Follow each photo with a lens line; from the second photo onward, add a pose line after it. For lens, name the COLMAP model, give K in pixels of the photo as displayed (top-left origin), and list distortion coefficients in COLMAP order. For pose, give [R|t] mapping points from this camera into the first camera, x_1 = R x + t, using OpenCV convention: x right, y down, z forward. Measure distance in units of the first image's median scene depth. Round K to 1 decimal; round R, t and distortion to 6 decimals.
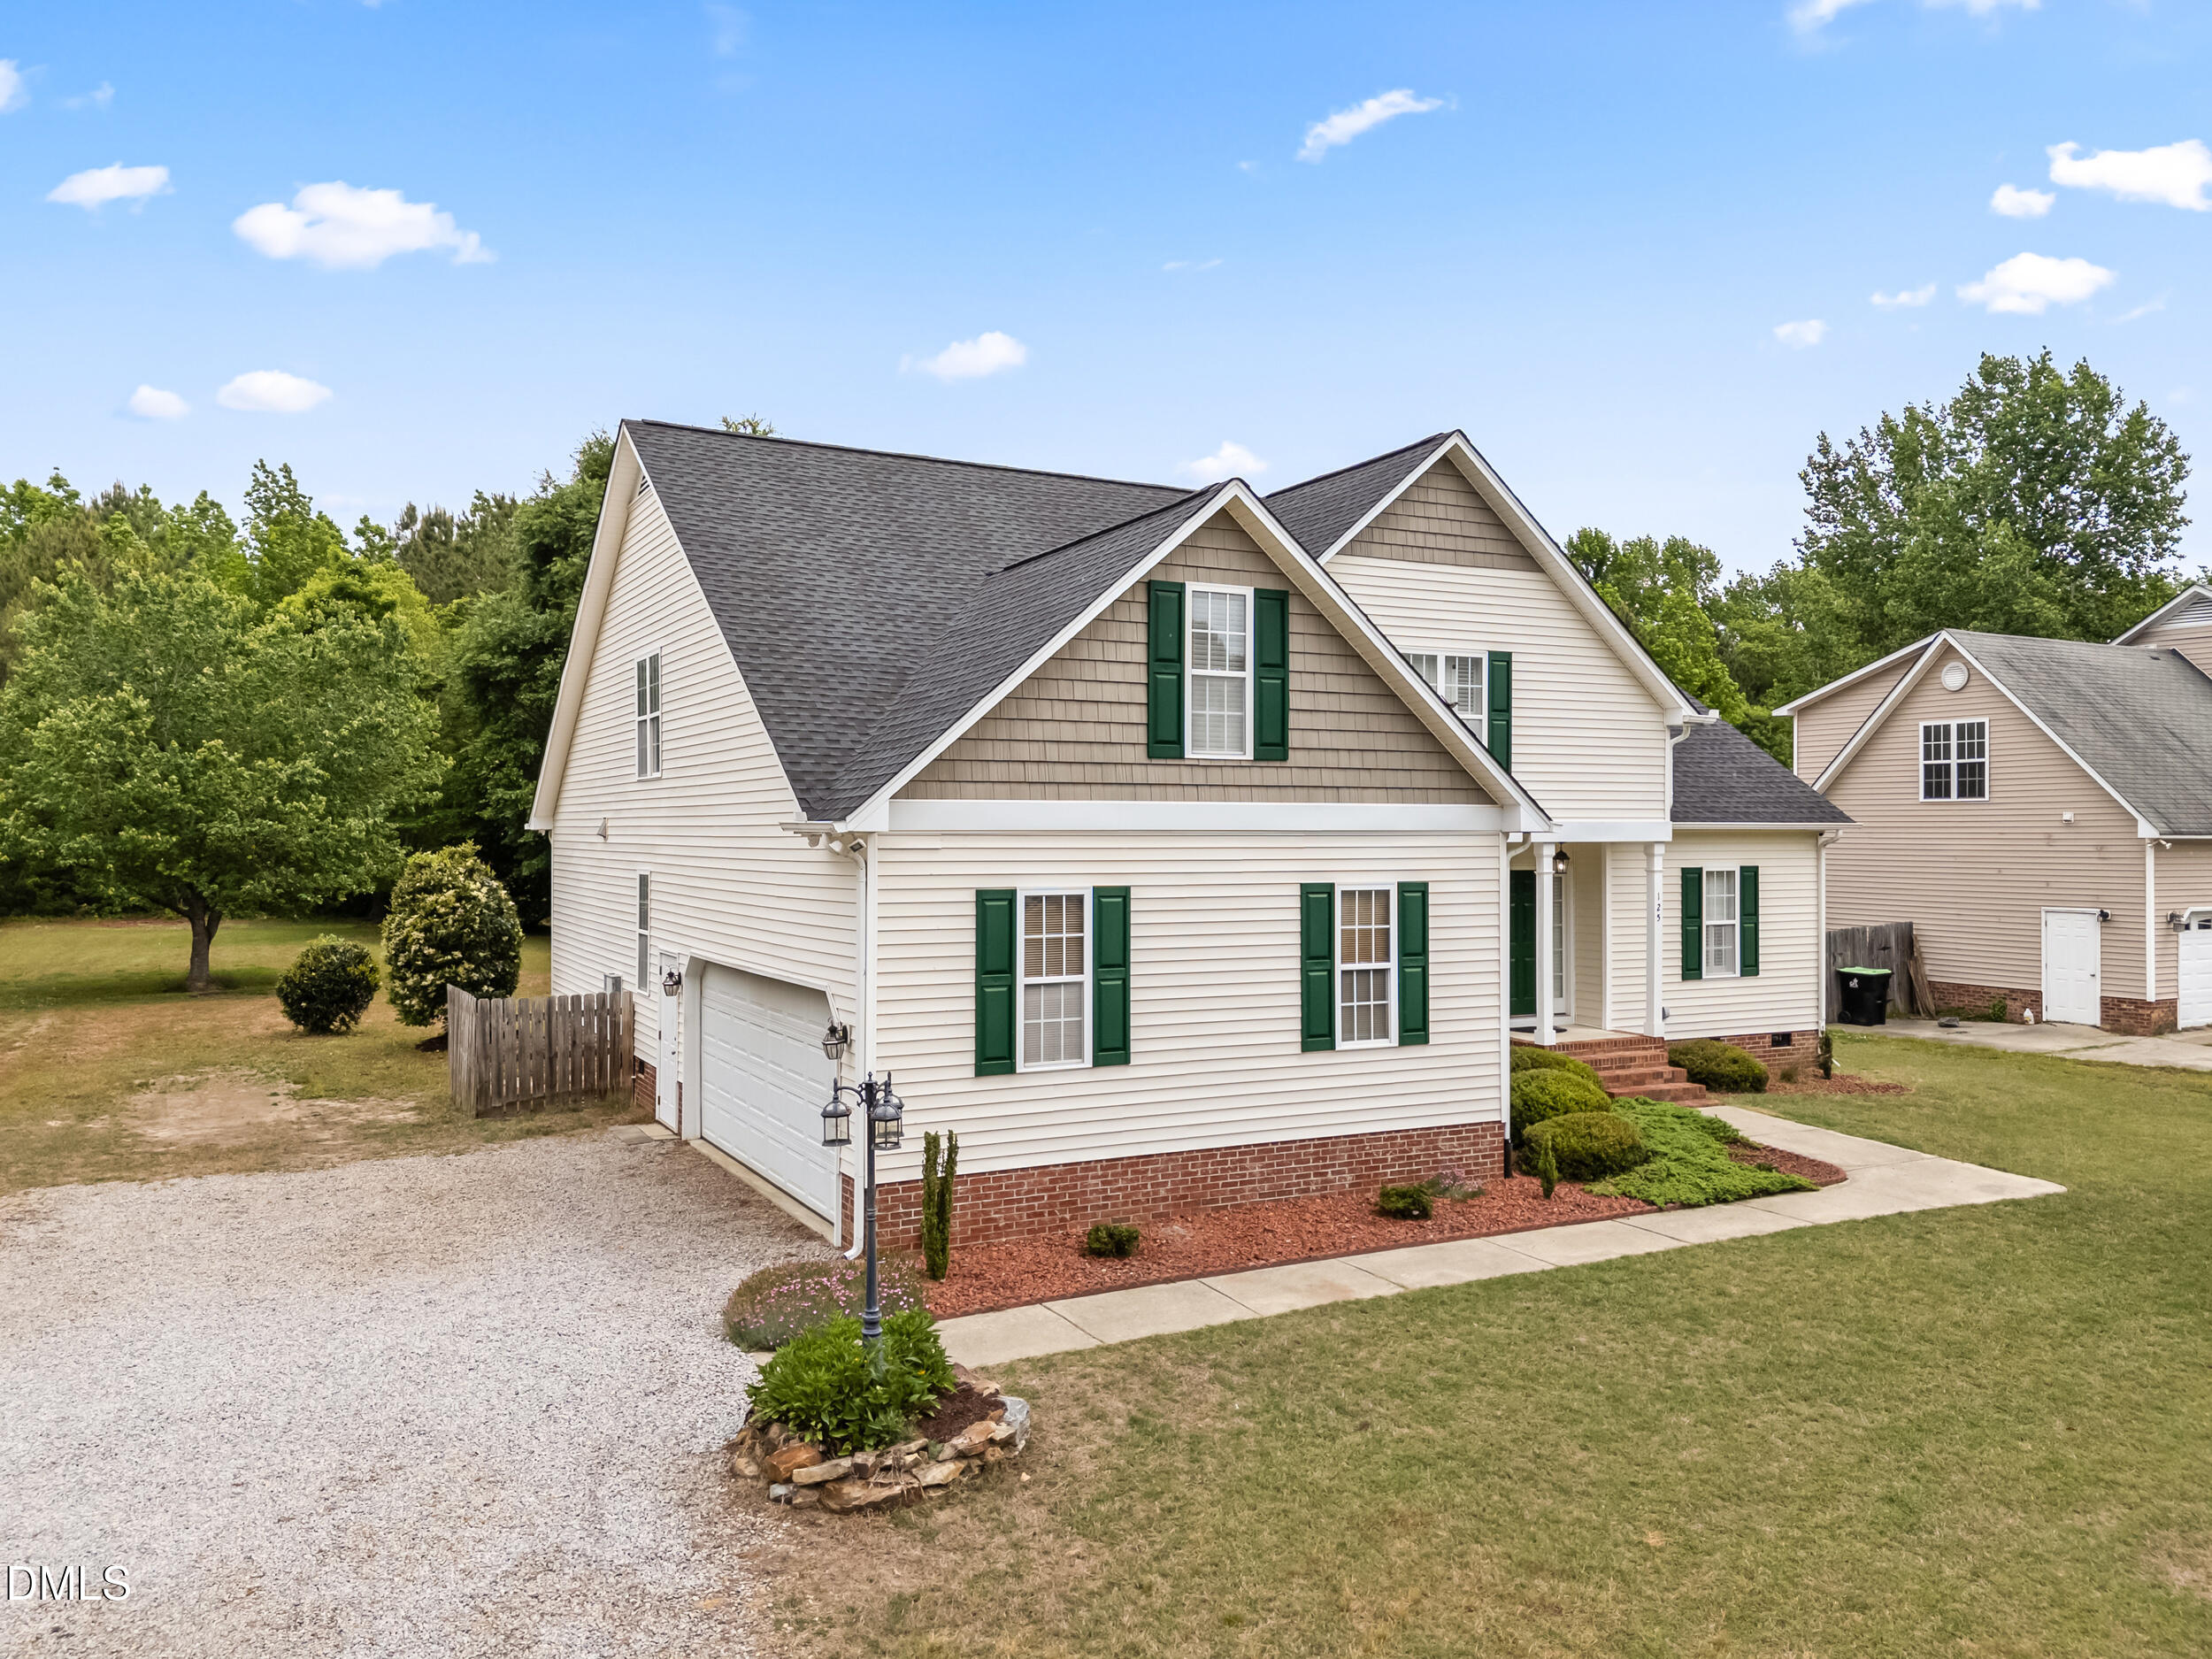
lens RADIAL K [[1652.0, 0, 1093.1], [0, 1652.0, 824.9], [0, 0, 1]] dist [0.039046, -0.004928]
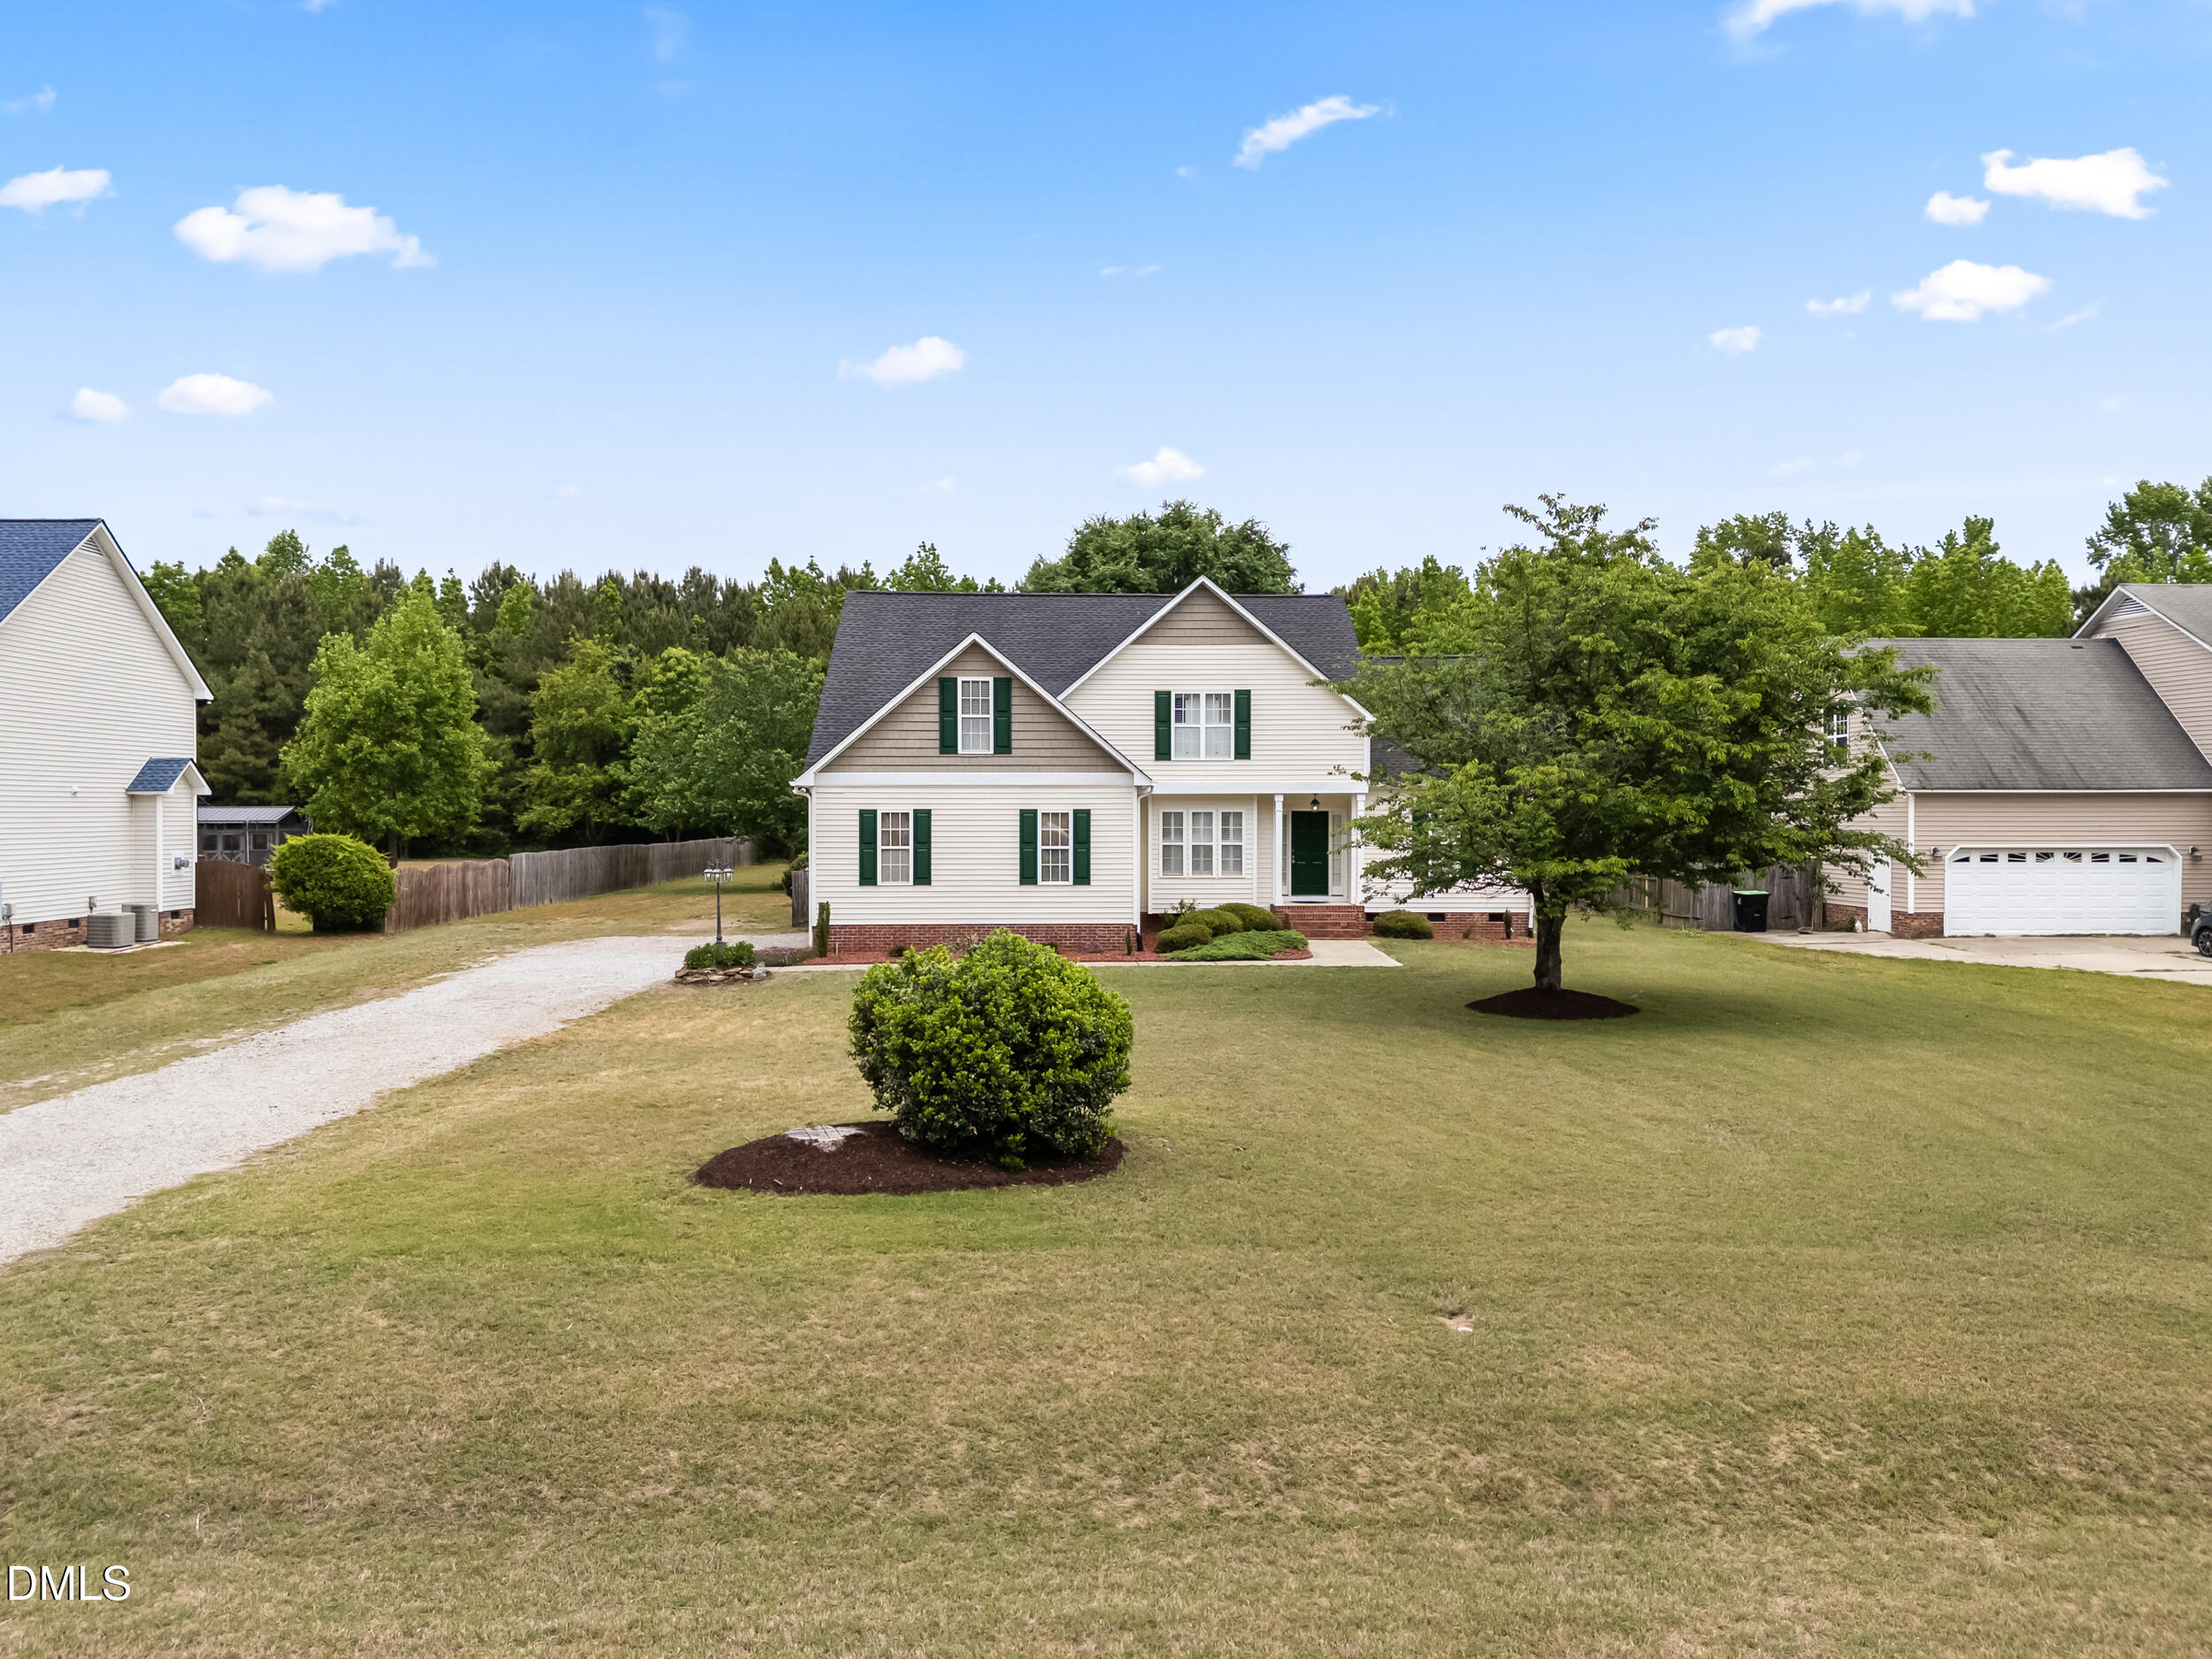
lens RADIAL K [[1652.0, 0, 1096.9], [0, 1652.0, 830.9], [0, 0, 1]] dist [0.039046, -0.004928]
pose [[0.899793, 0.002640, -0.436309, 1.191381], [0.003220, 0.999914, 0.012690, 0.037151], [0.436306, -0.012824, 0.899707, -0.952019]]
